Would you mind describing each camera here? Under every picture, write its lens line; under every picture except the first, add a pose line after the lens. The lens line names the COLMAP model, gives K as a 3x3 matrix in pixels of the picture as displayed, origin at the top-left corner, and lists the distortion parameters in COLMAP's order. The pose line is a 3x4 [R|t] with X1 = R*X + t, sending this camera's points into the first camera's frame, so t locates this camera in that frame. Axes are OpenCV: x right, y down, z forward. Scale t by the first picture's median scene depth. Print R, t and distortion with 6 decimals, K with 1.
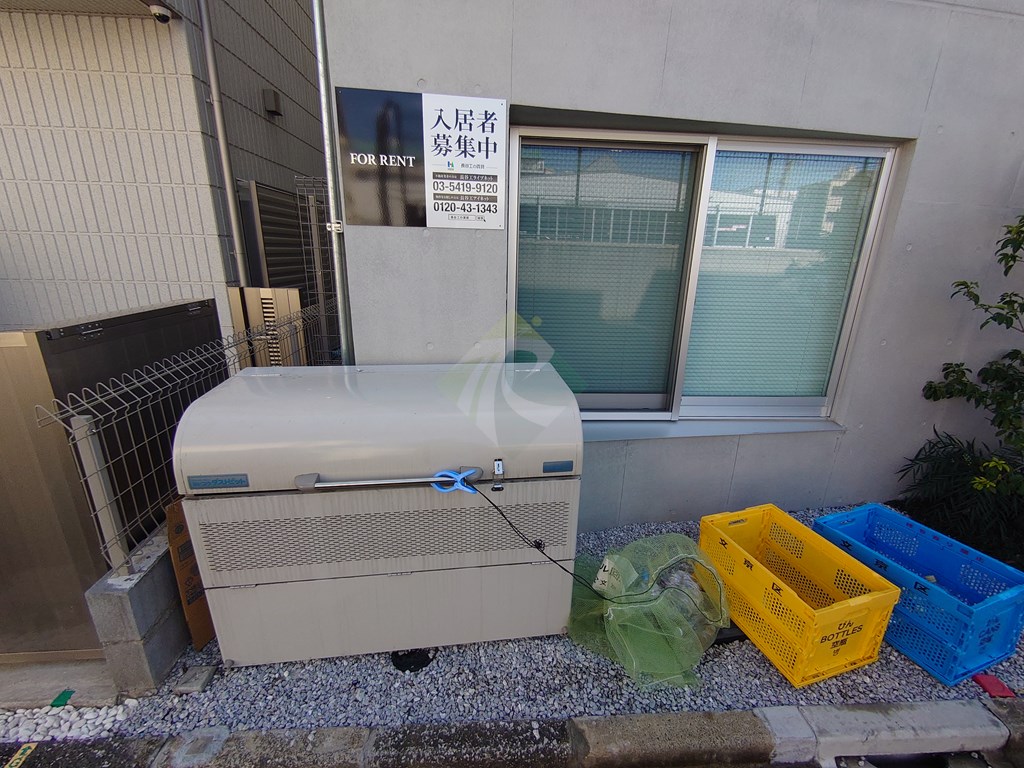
lens RADIAL K [[442.9, 0, 510.4], [0, 442.9, 389.1], [0, 0, 1]] dist [0.002348, -0.000119]
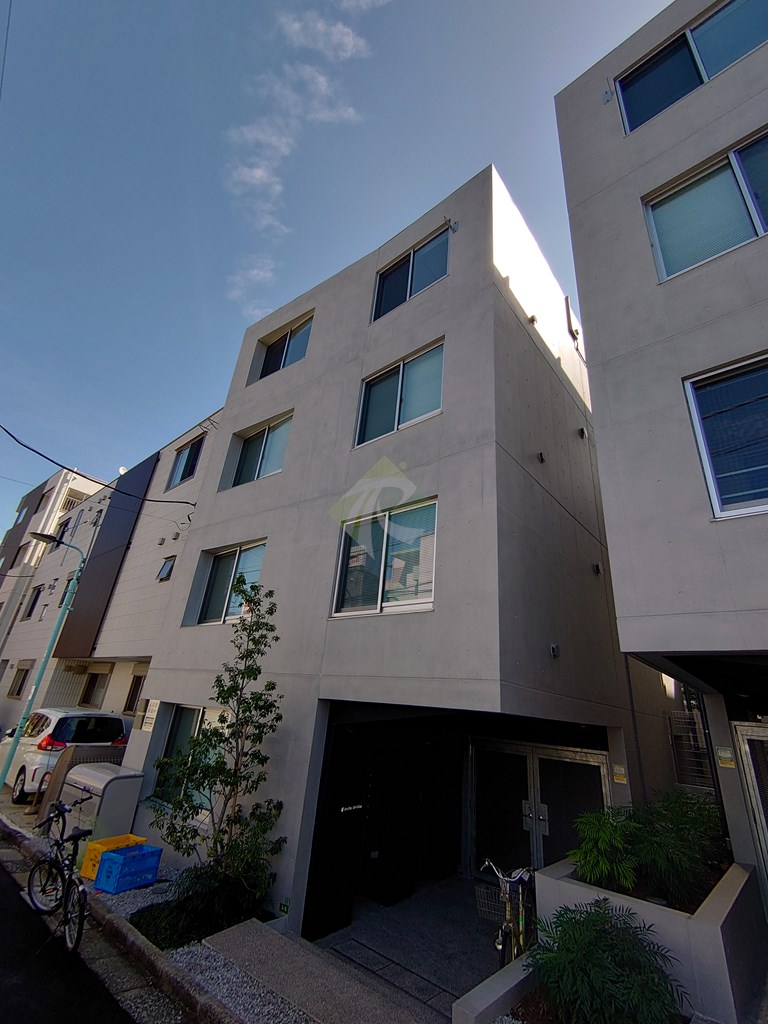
lens RADIAL K [[442.9, 0, 372.7], [0, 442.9, 504.6], [0, 0, 1]] dist [0.002348, -0.000119]
pose [[0.720945, -0.257779, -0.643264, 4.860556], [-0.269397, 0.750978, -0.602874, -0.033859], [0.638486, 0.607932, 0.471969, -0.899116]]
